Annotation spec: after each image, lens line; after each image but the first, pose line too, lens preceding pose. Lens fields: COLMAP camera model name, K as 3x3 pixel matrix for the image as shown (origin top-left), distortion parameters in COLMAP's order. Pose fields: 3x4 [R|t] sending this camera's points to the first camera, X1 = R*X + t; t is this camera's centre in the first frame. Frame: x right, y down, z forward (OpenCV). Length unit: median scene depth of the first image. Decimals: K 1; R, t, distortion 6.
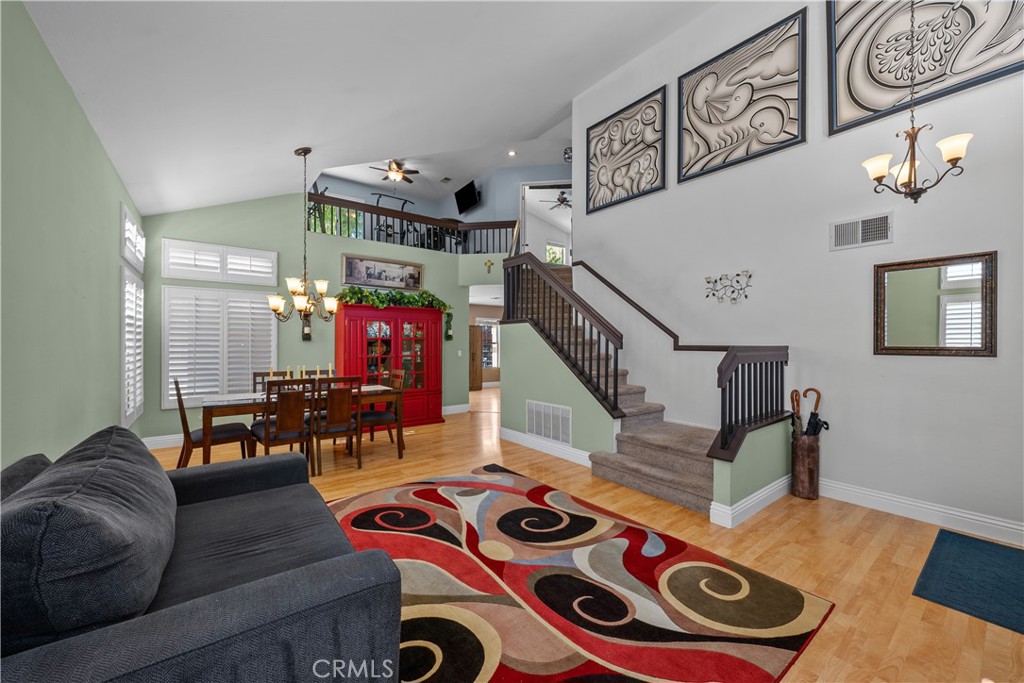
lens RADIAL K [[391.7, 0, 514.8], [0, 391.7, 342.7], [0, 0, 1]] dist [-0.008942, 0.000557]
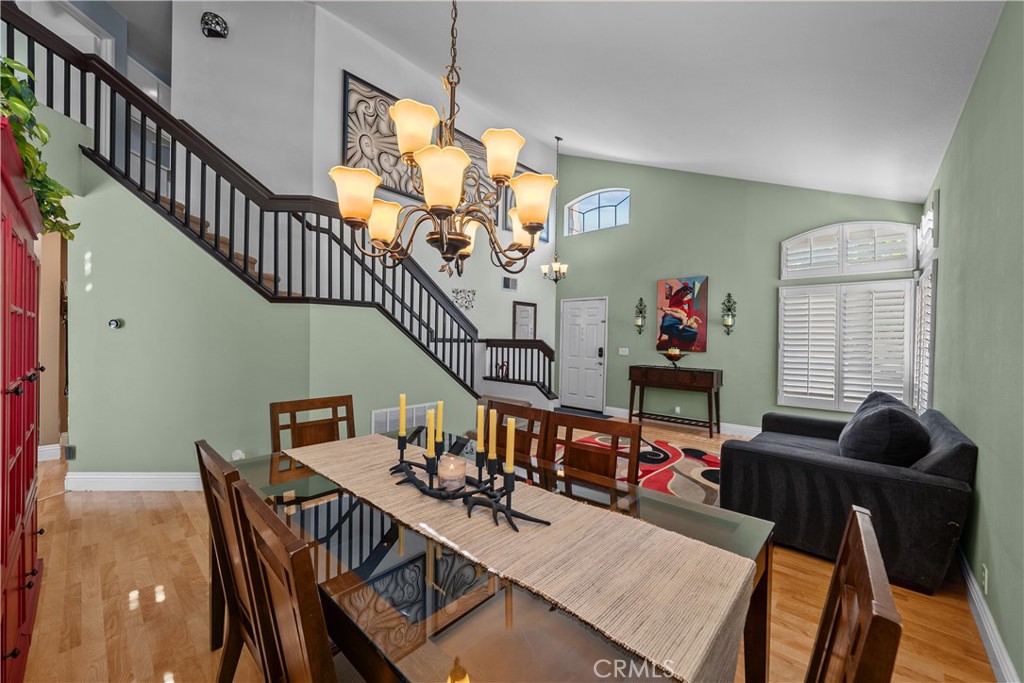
lens RADIAL K [[391.7, 0, 515.6], [0, 391.7, 341.5], [0, 0, 1]] dist [-0.008942, 0.000557]
pose [[-0.167645, -0.011475, 0.985781, -0.718468], [-0.018324, 0.999796, 0.008522, 0.001608], [-0.985677, -0.016635, -0.167821, 0.821339]]
